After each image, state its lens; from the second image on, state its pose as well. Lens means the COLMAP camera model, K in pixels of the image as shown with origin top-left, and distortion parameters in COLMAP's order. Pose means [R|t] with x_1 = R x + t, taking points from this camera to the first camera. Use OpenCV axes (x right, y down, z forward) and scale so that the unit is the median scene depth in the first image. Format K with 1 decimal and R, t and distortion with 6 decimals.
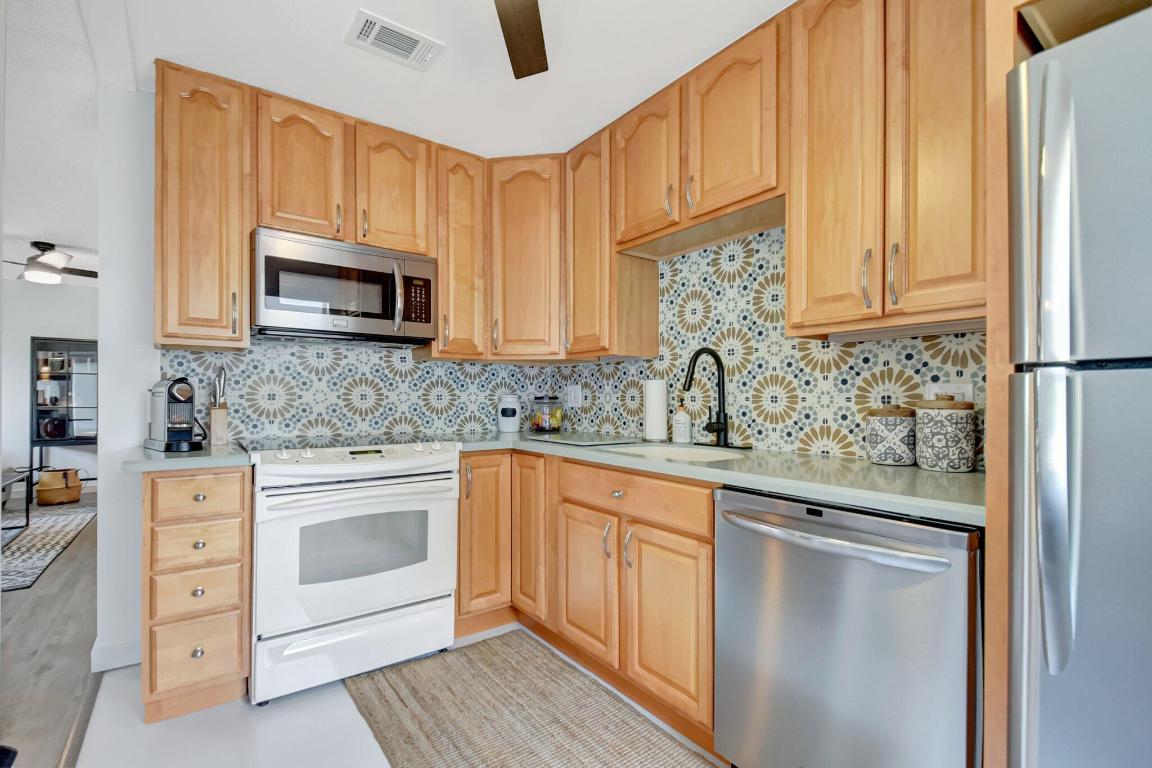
lens RADIAL K [[505.2, 0, 577.6], [0, 505.2, 398.2], [0, 0, 1]] dist [0.002385, -0.000169]
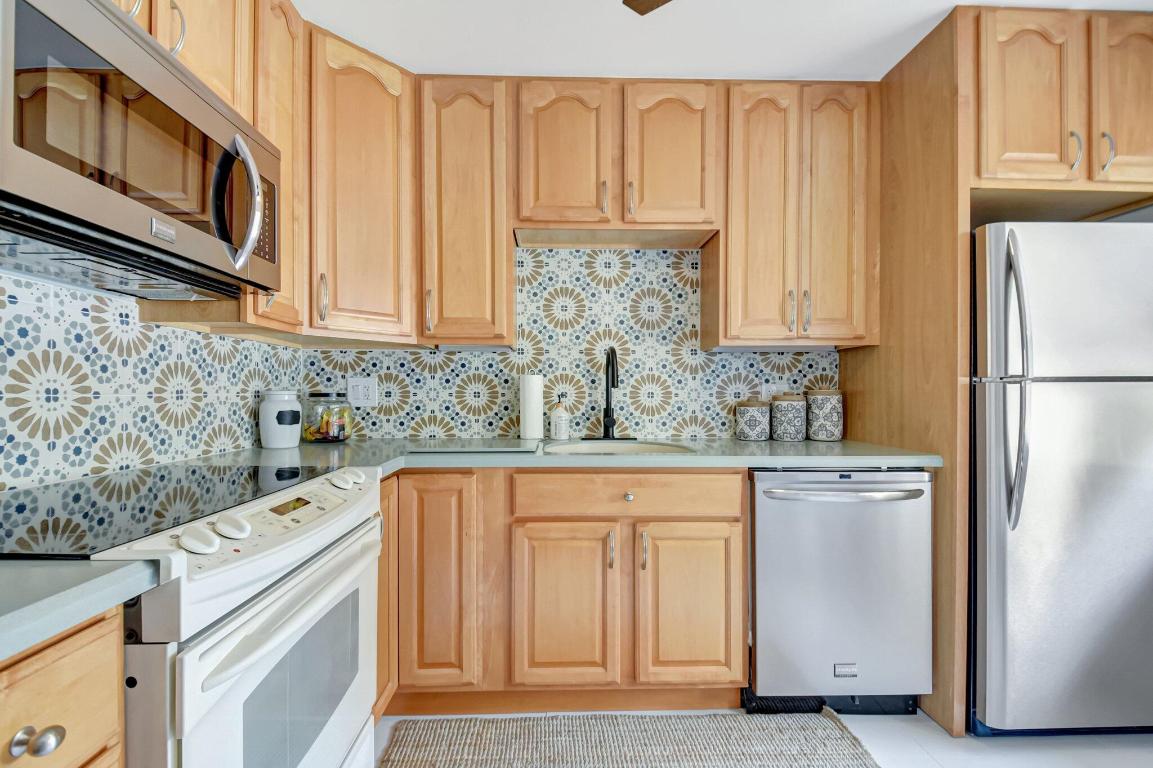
lens RADIAL K [[489.4, 0, 574.9], [0, 489.4, 392.1], [0, 0, 1]] dist [0.025664, -0.024831]
pose [[0.581032, -0.001393, 0.813879, -0.559662], [0.001604, 0.999999, 0.000566, -0.005115], [-0.813879, 0.000976, 0.581034, 0.421133]]
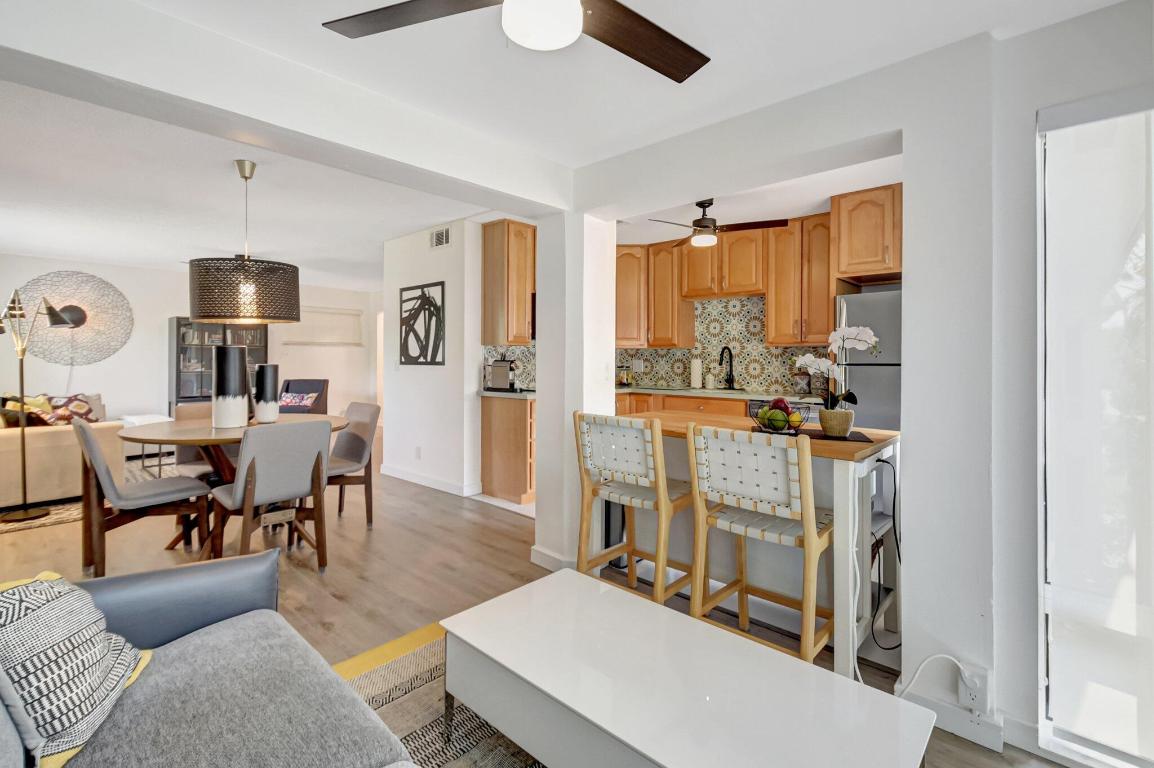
lens RADIAL K [[512.6, 0, 570.2], [0, 512.6, 358.2], [0, 0, 1]] dist [0.000317, -0.000037]
pose [[0.981527, 0.001413, 0.191320, -0.809002], [-0.000907, 0.999996, -0.002734, -0.035586], [-0.191323, 0.002510, 0.981524, -1.052610]]
